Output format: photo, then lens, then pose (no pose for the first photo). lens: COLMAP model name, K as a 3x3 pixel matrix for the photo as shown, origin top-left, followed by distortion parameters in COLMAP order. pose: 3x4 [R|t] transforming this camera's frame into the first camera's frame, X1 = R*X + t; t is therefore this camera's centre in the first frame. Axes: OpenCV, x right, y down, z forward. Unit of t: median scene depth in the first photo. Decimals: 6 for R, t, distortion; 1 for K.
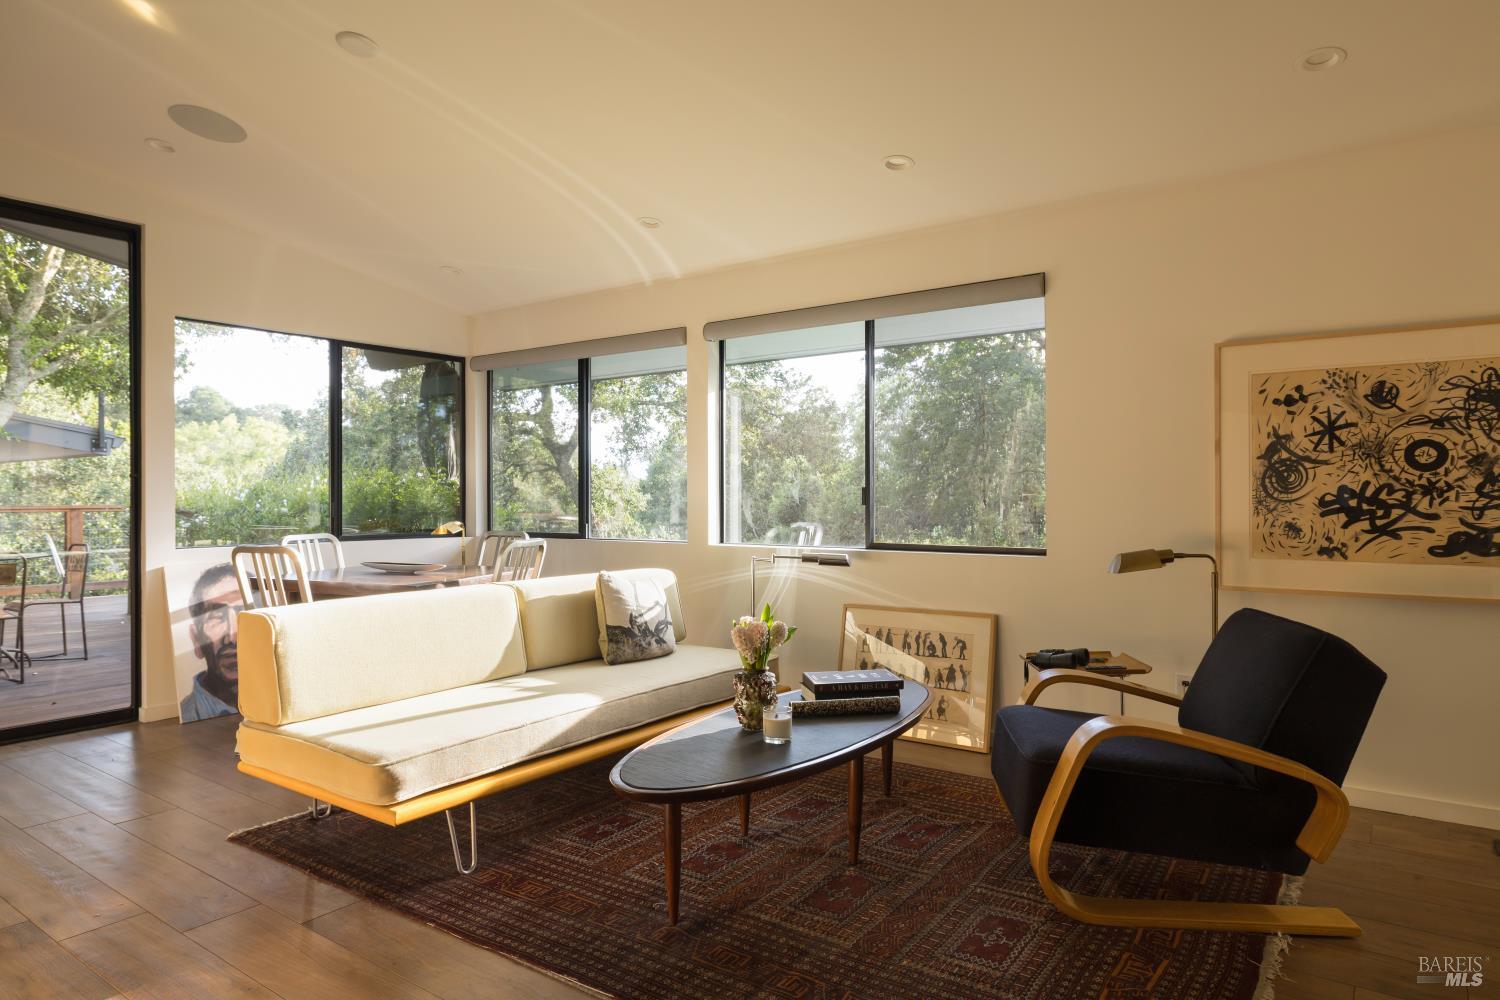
lens RADIAL K [[908.2, 0, 748.0], [0, 908.2, 486.9], [0, 0, 1]] dist [-0.002520, -0.001039]
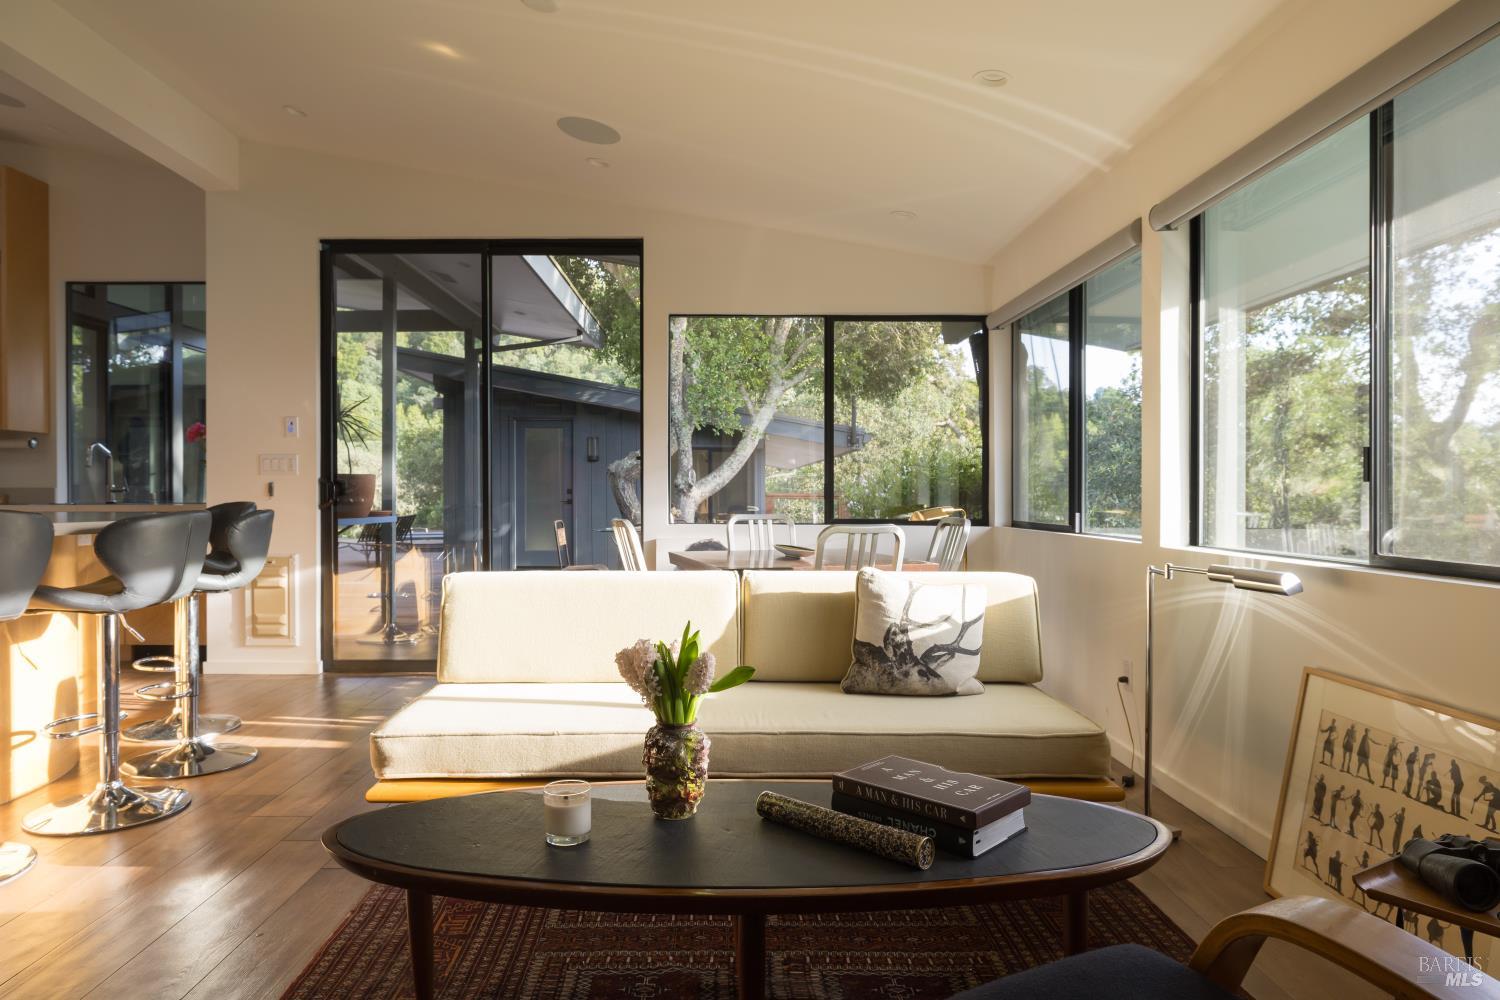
lens RADIAL K [[923.5, 0, 715.7], [0, 923.5, 503.6], [0, 0, 1]] dist [0.001725, 0.000107]
pose [[0.583390, 0.013313, -0.812083, 0.370029], [0.002754, 0.999827, 0.018369, 0.025443], [0.812188, -0.012953, 0.583252, 0.441830]]
